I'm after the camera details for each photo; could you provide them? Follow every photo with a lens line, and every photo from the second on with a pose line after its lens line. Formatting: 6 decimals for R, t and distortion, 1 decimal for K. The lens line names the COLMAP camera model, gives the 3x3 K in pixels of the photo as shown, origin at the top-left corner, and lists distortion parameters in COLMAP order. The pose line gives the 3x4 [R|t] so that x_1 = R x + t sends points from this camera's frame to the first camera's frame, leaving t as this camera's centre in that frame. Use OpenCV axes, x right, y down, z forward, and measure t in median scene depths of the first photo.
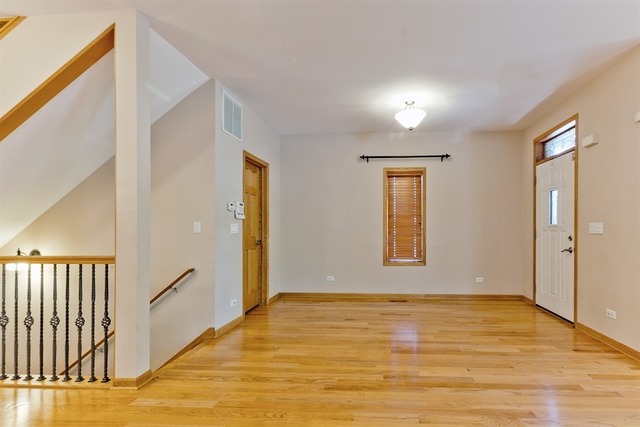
lens RADIAL K [[304.9, 0, 319.9], [0, 304.9, 226.4], [0, 0, 1]] dist [-0.000448, -0.000243]
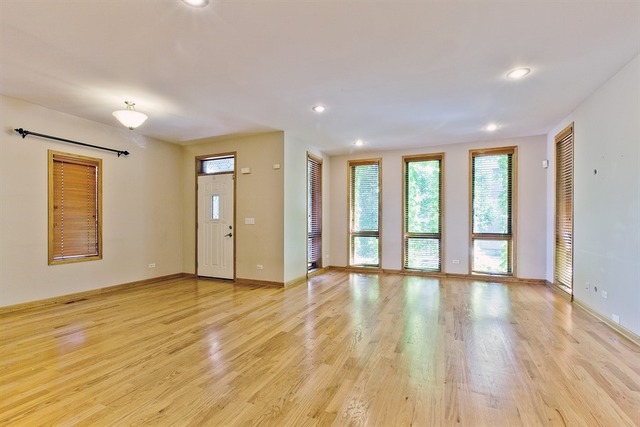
lens RADIAL K [[283.3, 0, 322.1], [0, 283.3, 216.0], [0, 0, 1]] dist [-0.000647, -0.000062]
pose [[0.355986, 0.018058, 0.934317, -0.401112], [-0.004946, 0.999836, -0.017440, 0.002343], [-0.934478, 0.001587, 0.356017, 0.018993]]
